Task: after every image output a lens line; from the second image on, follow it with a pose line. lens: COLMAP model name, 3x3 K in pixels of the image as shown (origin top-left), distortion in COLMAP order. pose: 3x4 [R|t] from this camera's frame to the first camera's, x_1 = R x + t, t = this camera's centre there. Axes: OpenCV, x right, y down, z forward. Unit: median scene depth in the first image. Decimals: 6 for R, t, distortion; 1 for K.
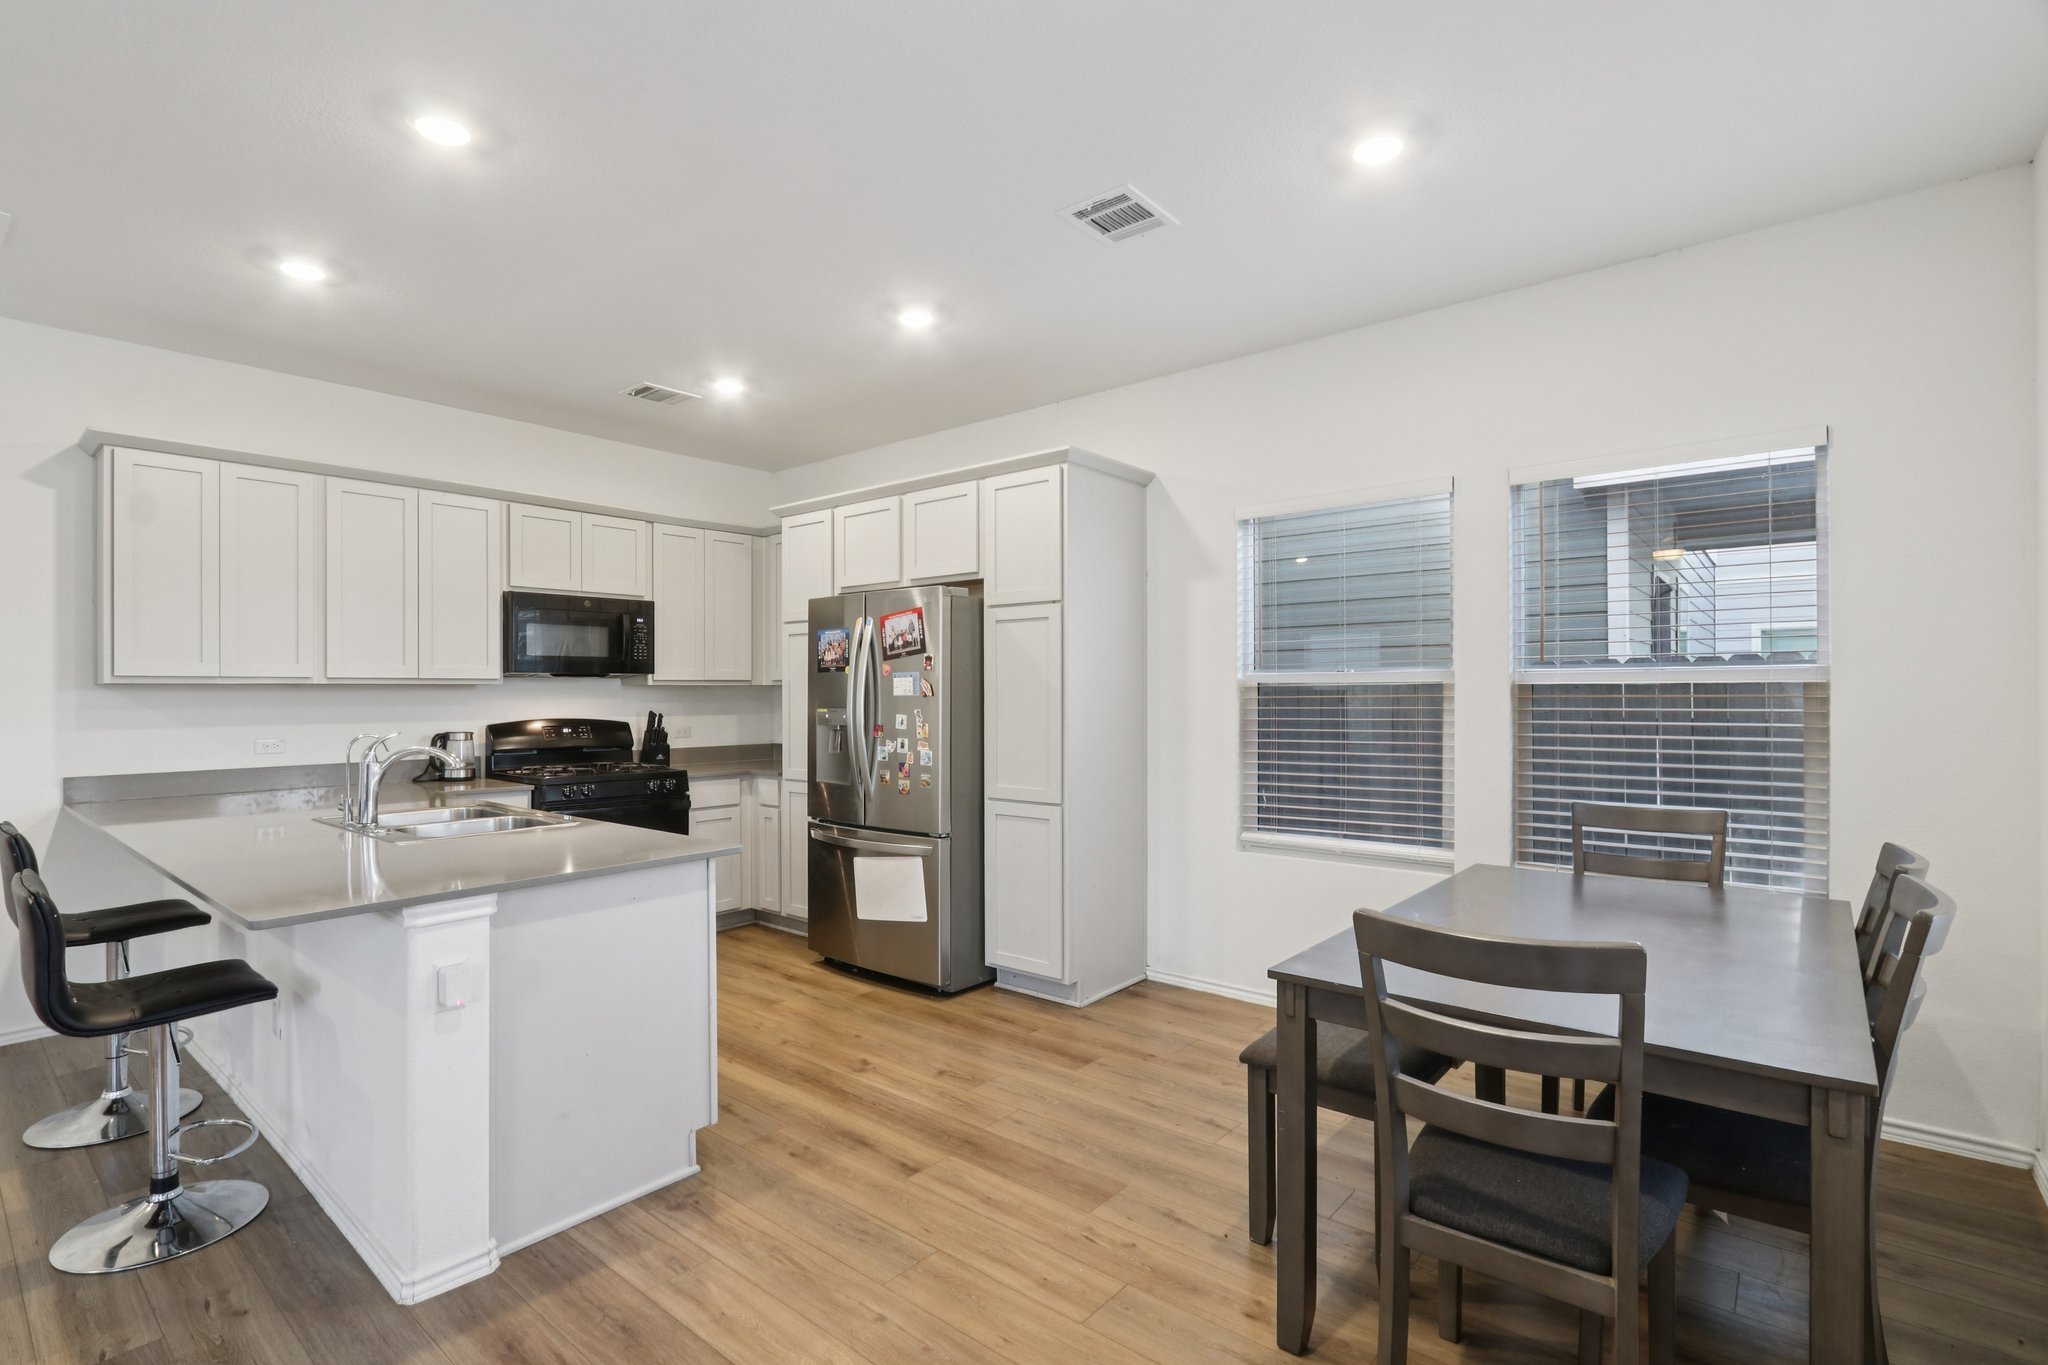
lens RADIAL K [[957.6, 0, 1018.8], [0, 957.6, 692.7], [0, 0, 1]] dist [-0.019939, 0.004996]
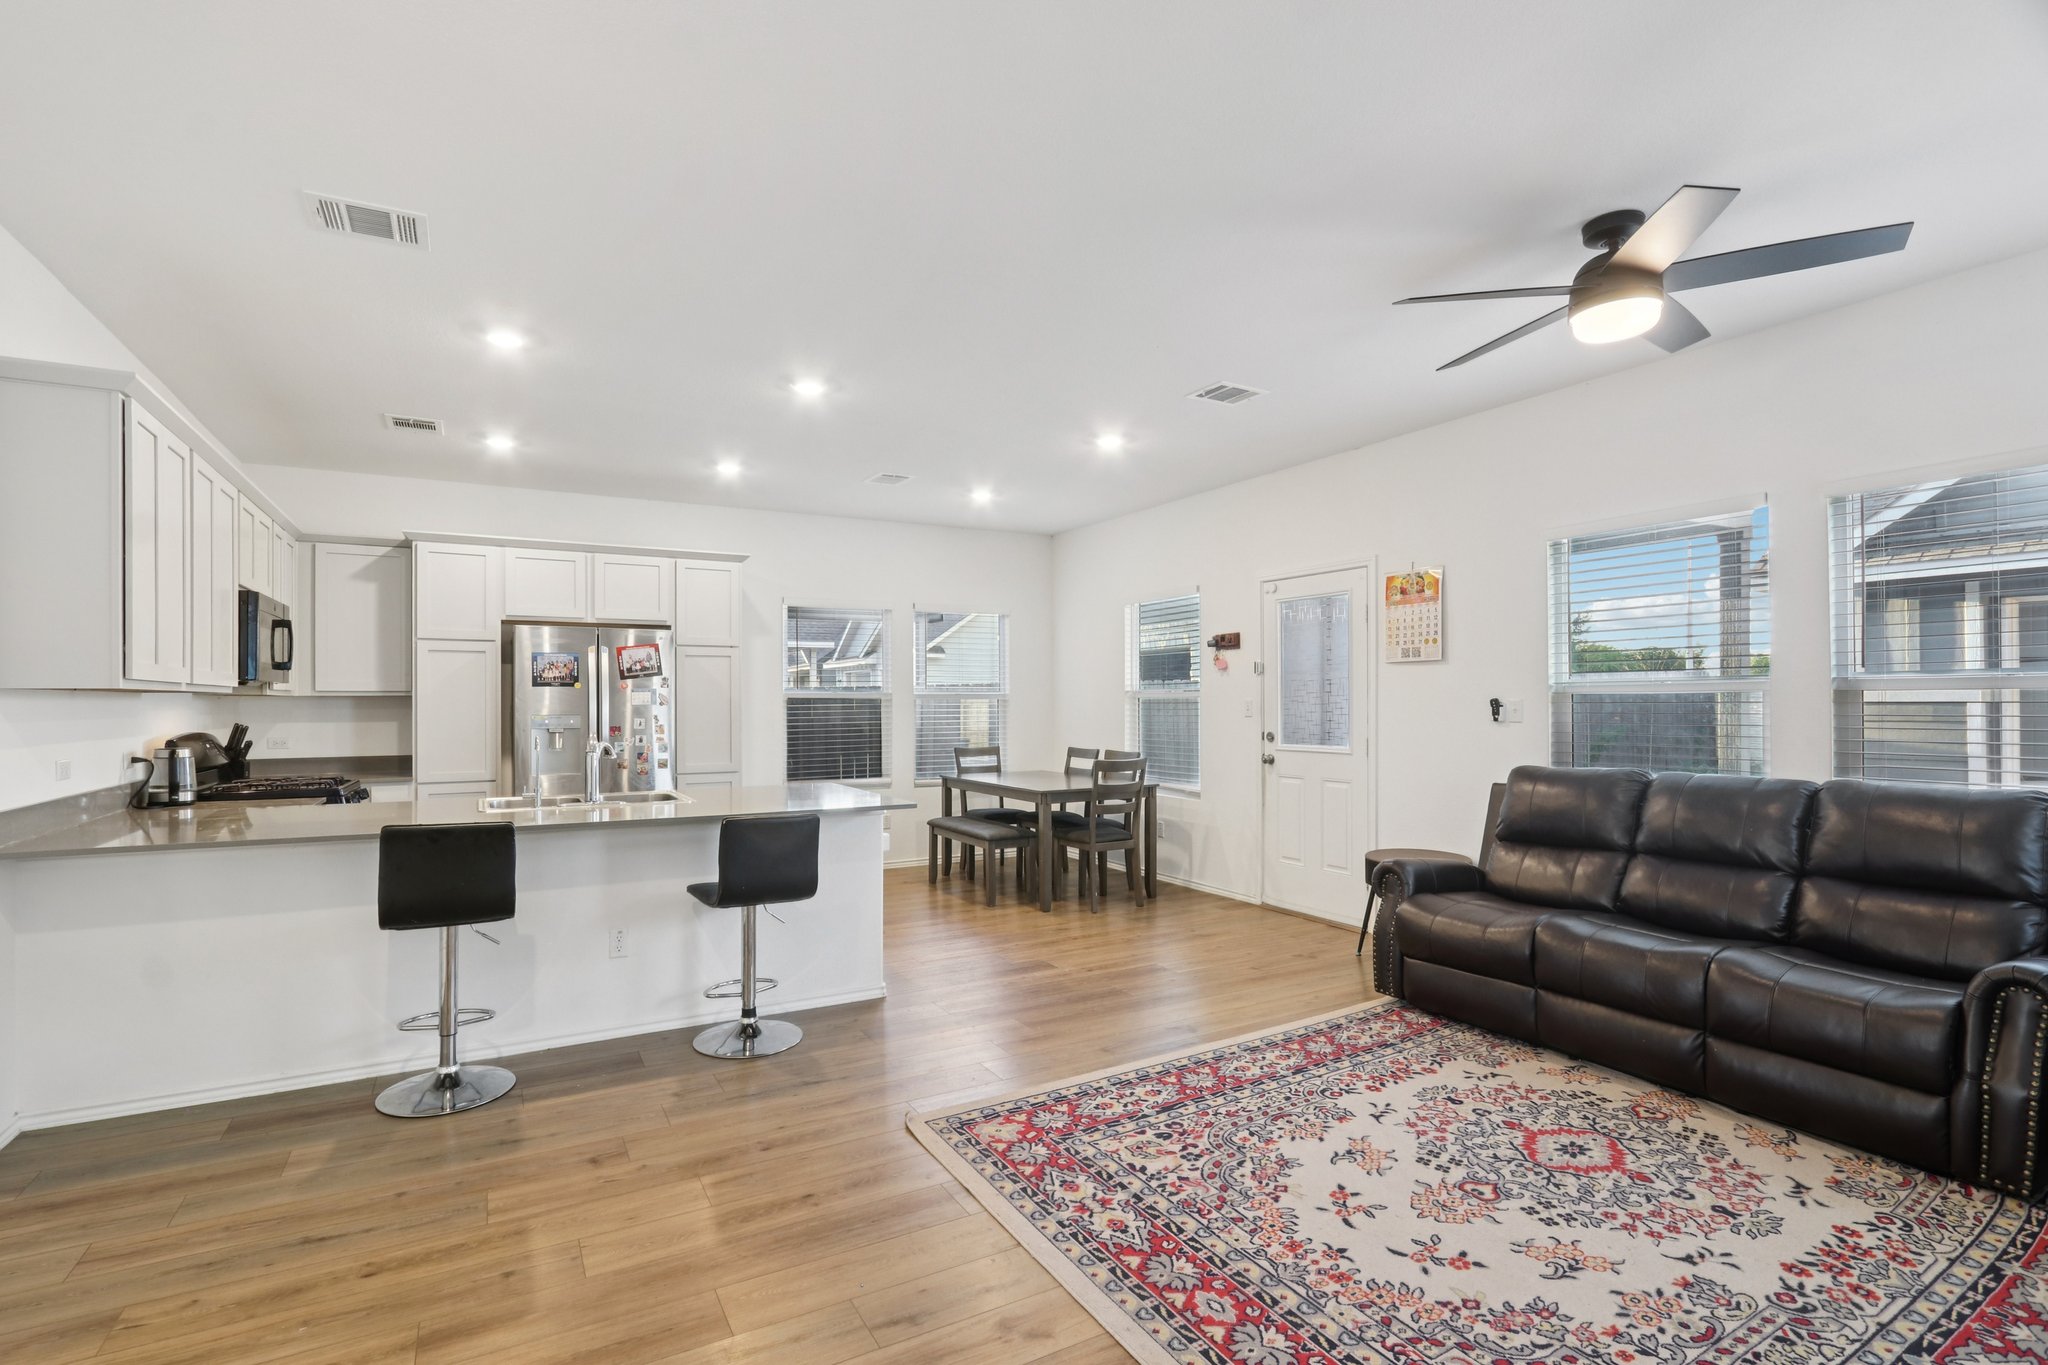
lens RADIAL K [[957.6, 0, 1003.3], [0, 957.6, 698.9], [0, 0, 1]] dist [-0.019939, 0.004996]
pose [[0.349102, 0.005436, 0.937069, -1.249428], [0.001347, 0.999979, -0.006302, 0.003677], [-0.937084, 0.003462, 0.349087, 0.011317]]
